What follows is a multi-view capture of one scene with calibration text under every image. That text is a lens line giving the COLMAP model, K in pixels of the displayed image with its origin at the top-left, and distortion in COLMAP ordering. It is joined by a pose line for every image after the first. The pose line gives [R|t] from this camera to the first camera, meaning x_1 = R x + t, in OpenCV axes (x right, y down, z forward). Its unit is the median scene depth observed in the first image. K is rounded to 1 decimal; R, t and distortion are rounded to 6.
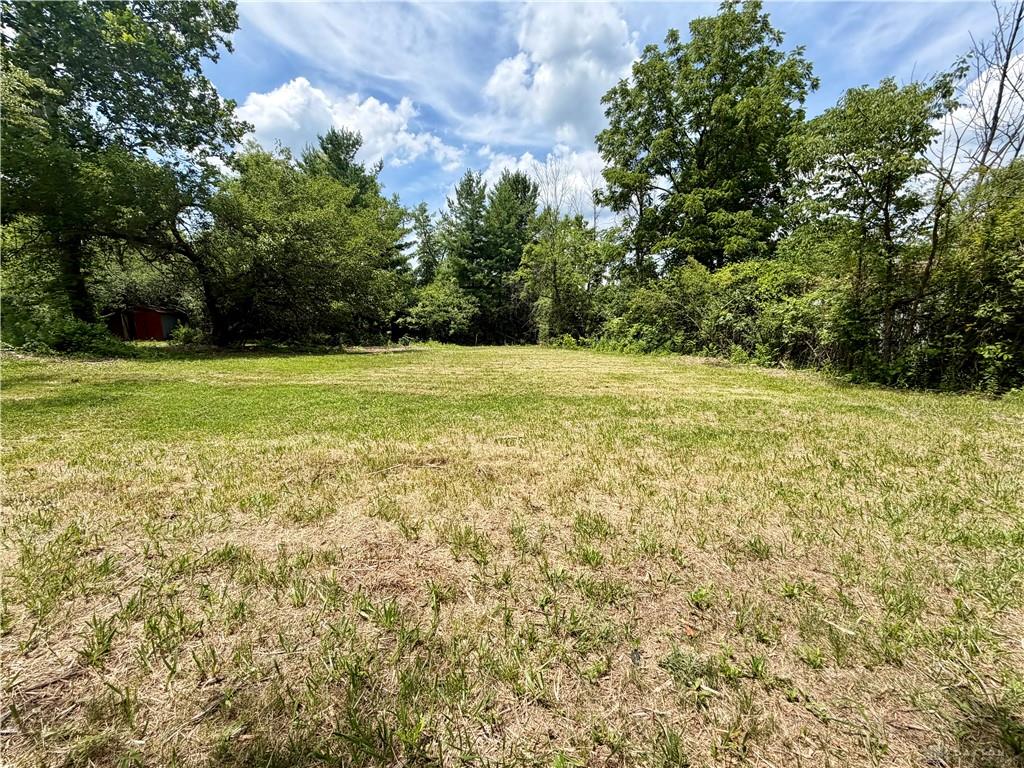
lens RADIAL K [[409.5, 0, 506.7], [0, 409.5, 389.0], [0, 0, 1]] dist [0.001211, -0.000246]
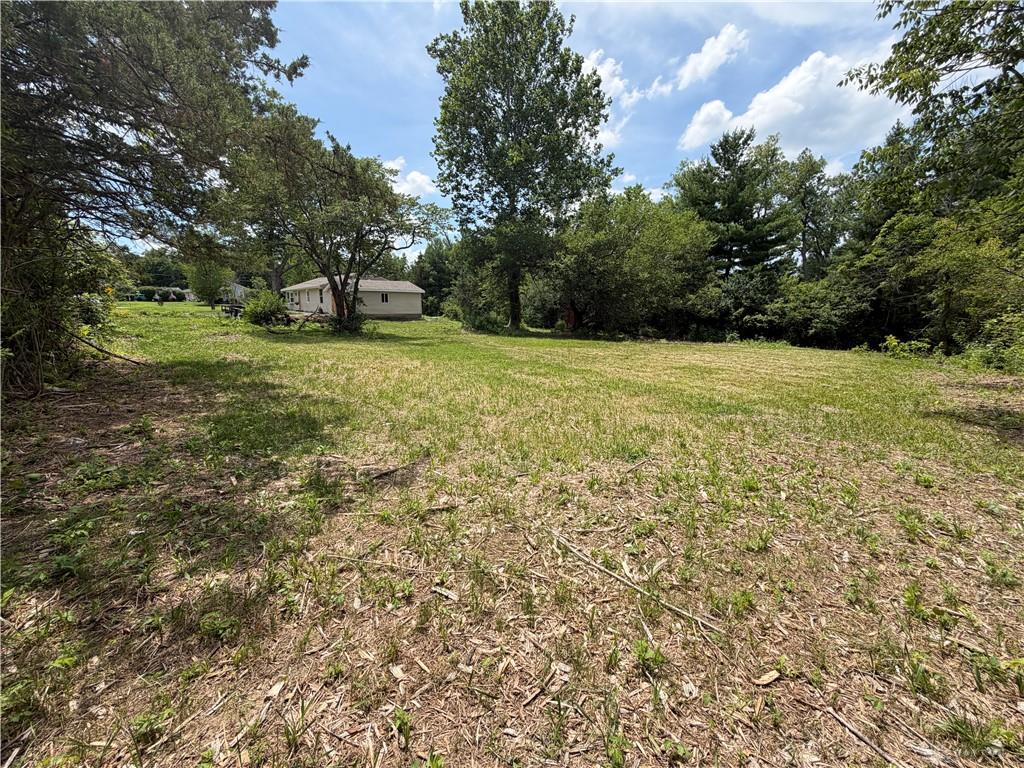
lens RADIAL K [[409.5, 0, 515.6], [0, 409.5, 394.7], [0, 0, 1]] dist [0.001211, -0.000246]
pose [[0.535791, 0.164017, -0.828267, 0.210166], [-0.150461, 0.983798, 0.097485, -0.000271], [0.830837, 0.072390, 0.551788, 0.019613]]
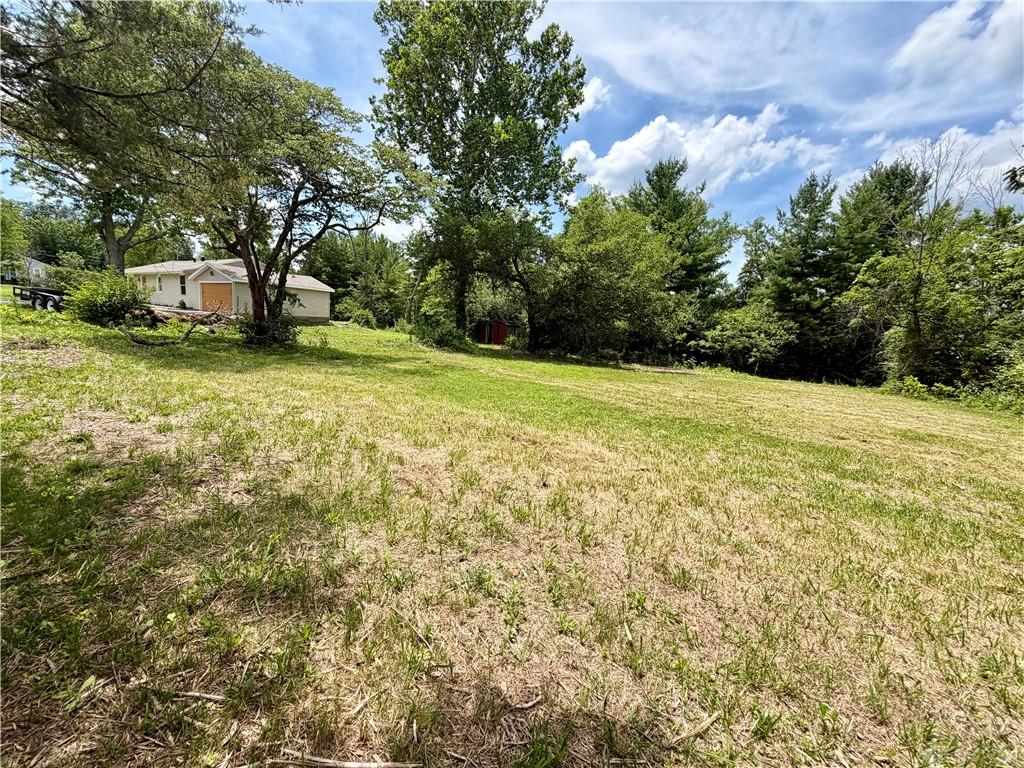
lens RADIAL K [[409.5, 0, 507.8], [0, 409.5, 388.8], [0, 0, 1]] dist [0.001211, -0.000246]
pose [[0.744669, 0.143248, -0.651880, 0.046586], [-0.176180, 0.984243, 0.015026, 0.000455], [0.643761, 0.103659, 0.758173, -0.000510]]
